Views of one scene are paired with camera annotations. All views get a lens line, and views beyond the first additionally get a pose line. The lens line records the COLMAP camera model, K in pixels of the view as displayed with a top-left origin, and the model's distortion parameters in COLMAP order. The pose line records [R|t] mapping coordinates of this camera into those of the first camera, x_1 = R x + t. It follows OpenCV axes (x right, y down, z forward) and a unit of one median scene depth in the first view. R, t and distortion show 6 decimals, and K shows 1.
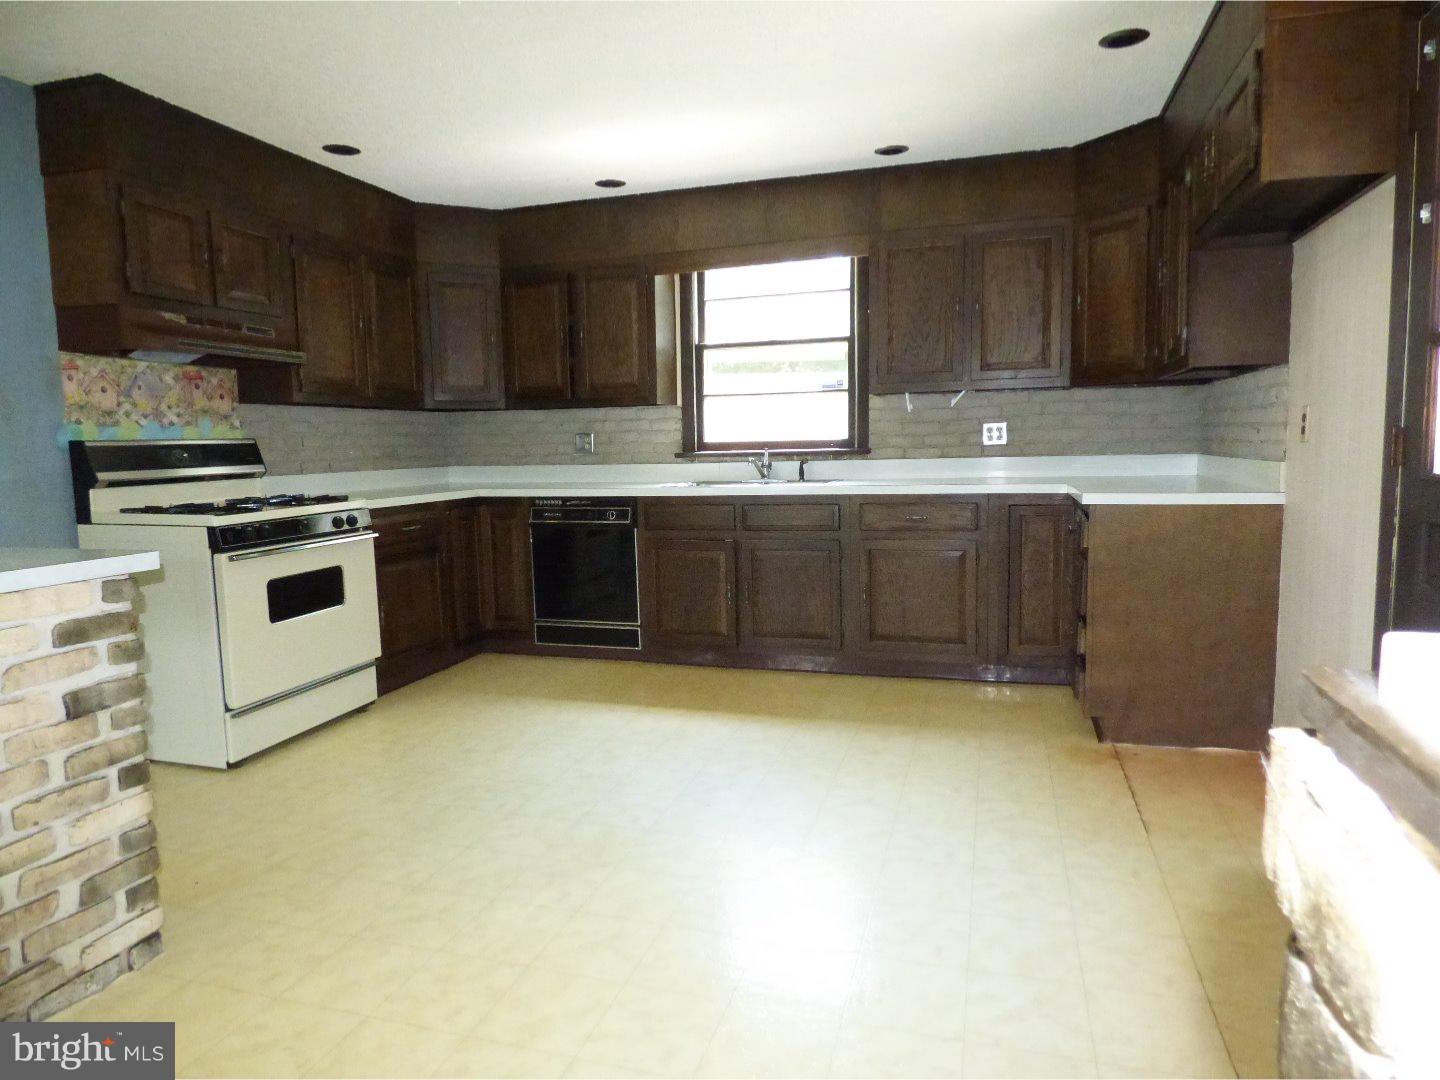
lens RADIAL K [[865.3, 0, 717.2], [0, 865.3, 543.8], [0, 0, 1]] dist [-0.004271, -0.002781]
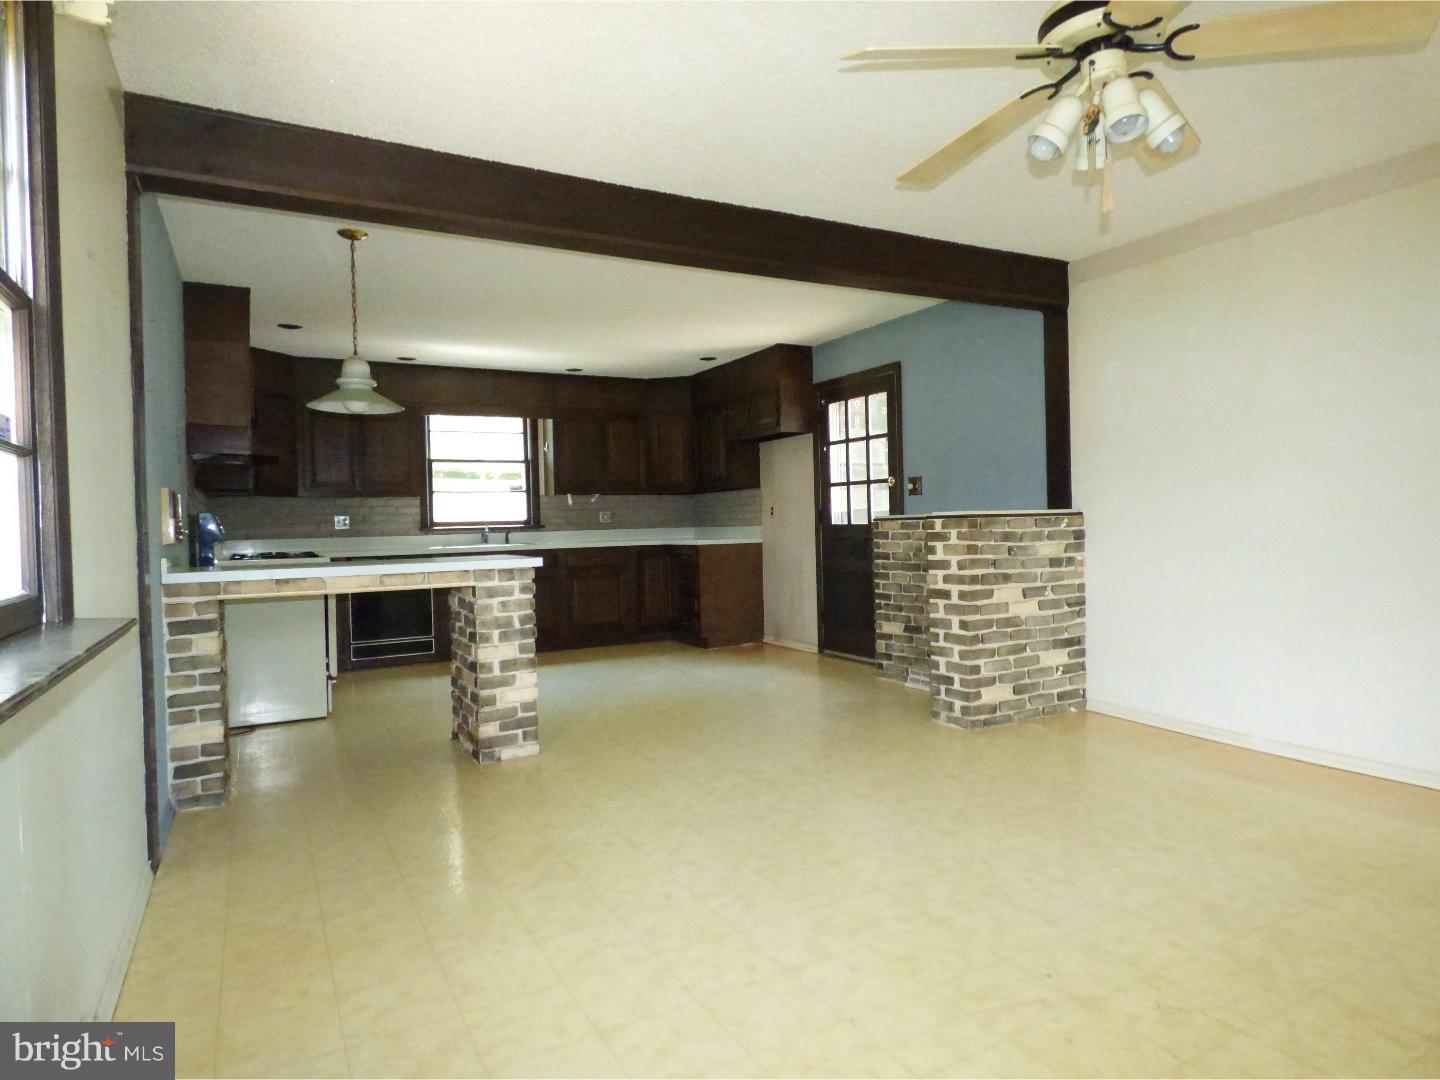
lens RADIAL K [[865.3, 0, 721.7], [0, 865.3, 540.1], [0, 0, 1]] dist [-0.004271, -0.002781]
pose [[0.703529, -0.011441, 0.710574, -0.787890], [0.091451, 0.993015, -0.074556, 0.080363], [-0.704758, 0.117435, 0.699661, -0.452452]]
